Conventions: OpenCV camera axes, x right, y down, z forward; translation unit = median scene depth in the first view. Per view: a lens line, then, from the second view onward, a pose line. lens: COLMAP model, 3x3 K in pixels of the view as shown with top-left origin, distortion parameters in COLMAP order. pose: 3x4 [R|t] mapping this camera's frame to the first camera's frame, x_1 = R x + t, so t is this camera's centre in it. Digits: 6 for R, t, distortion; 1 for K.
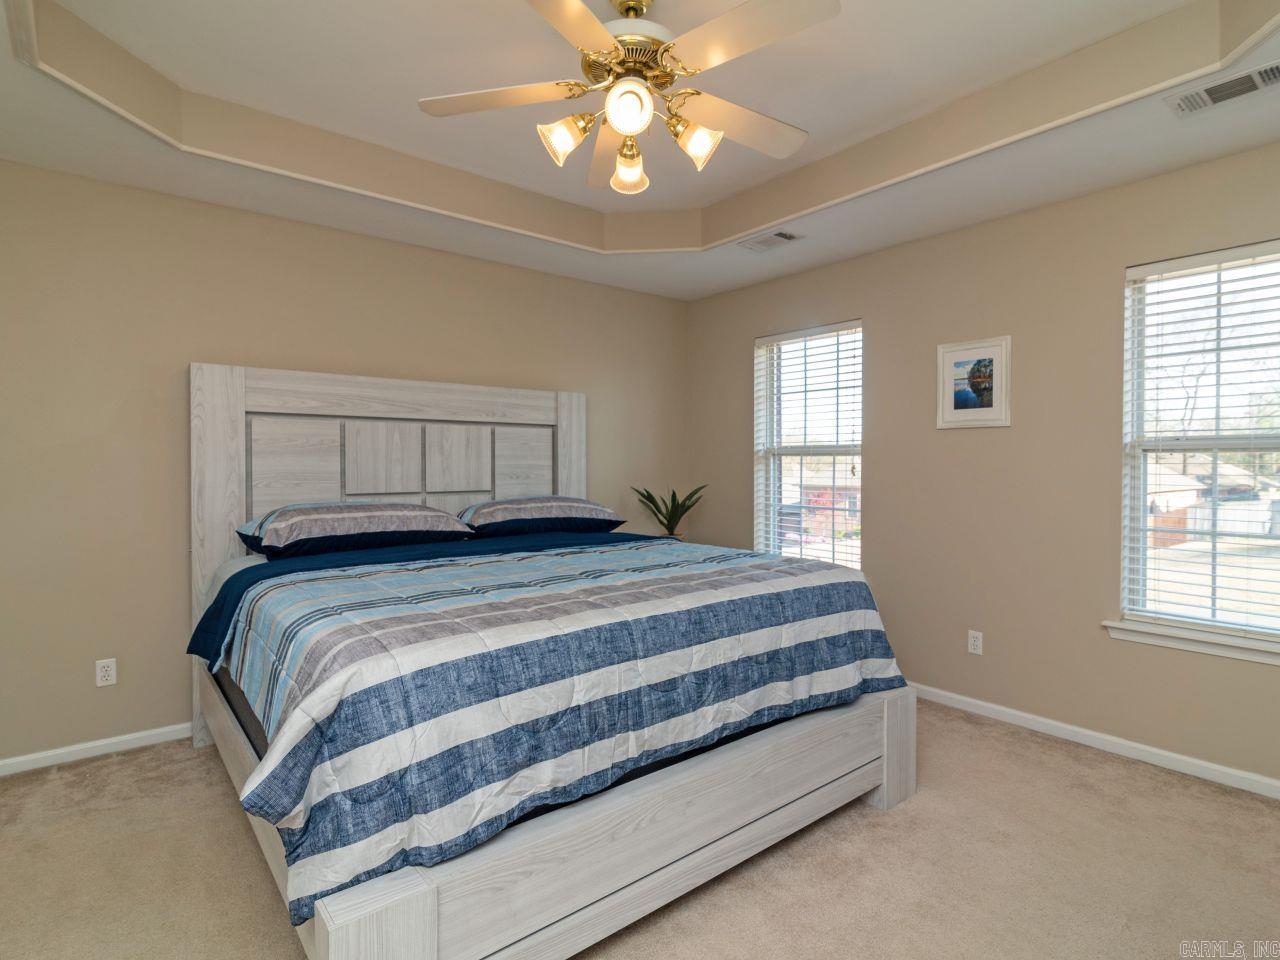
lens RADIAL K [[672.2, 0, 636.4], [0, 672.2, 483.1], [0, 0, 1]] dist [-0.001404, -0.000711]
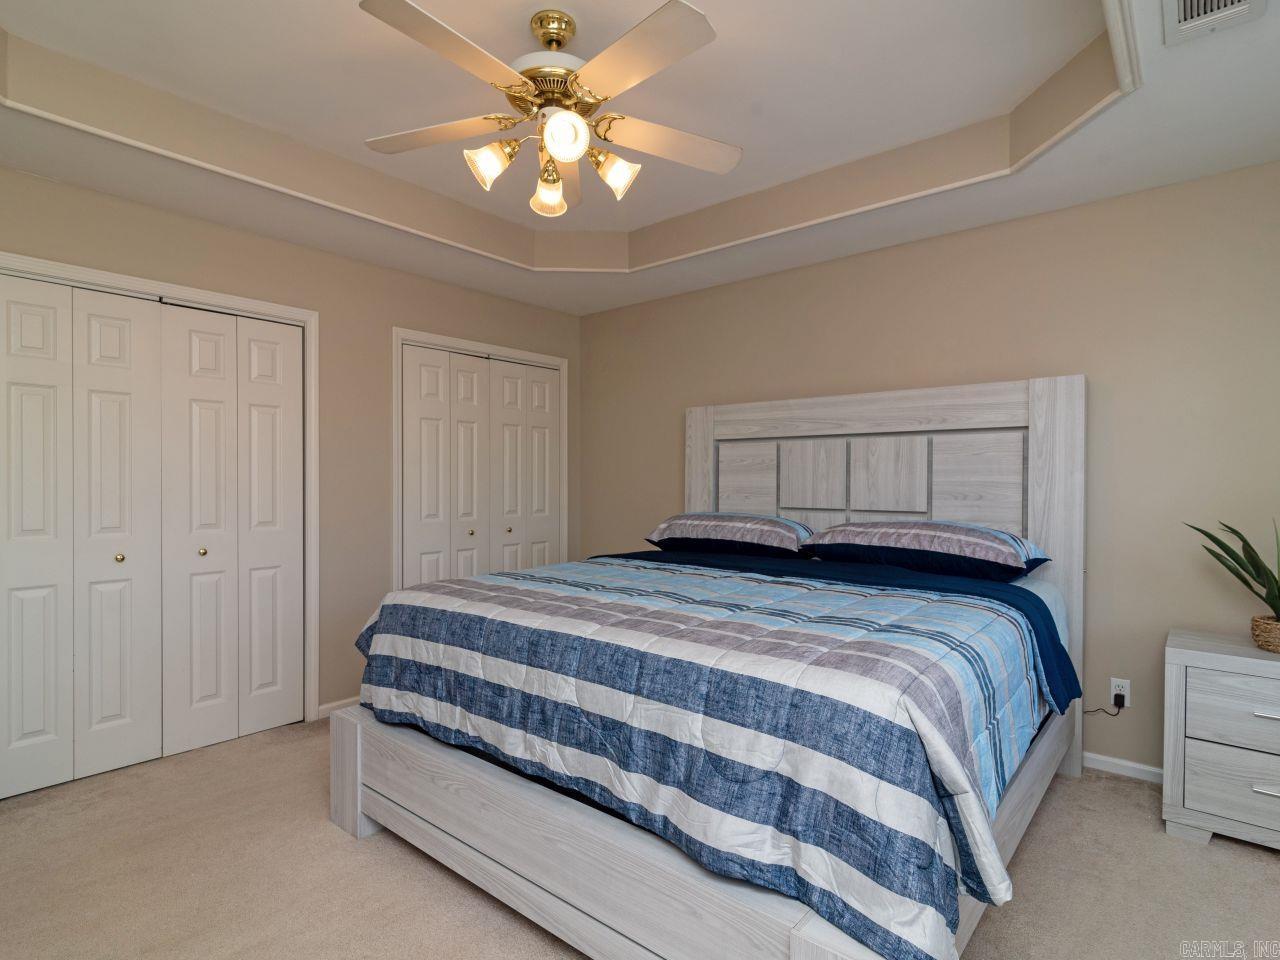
lens RADIAL K [[685.9, 0, 643.0], [0, 685.9, 485.6], [0, 0, 1]] dist [-0.028473, -0.000482]
pose [[0.179481, 0.007146, -0.983735, 0.662155], [-0.029782, 0.999555, 0.001827, -0.015688], [0.983310, 0.028969, 0.179614, 0.595013]]
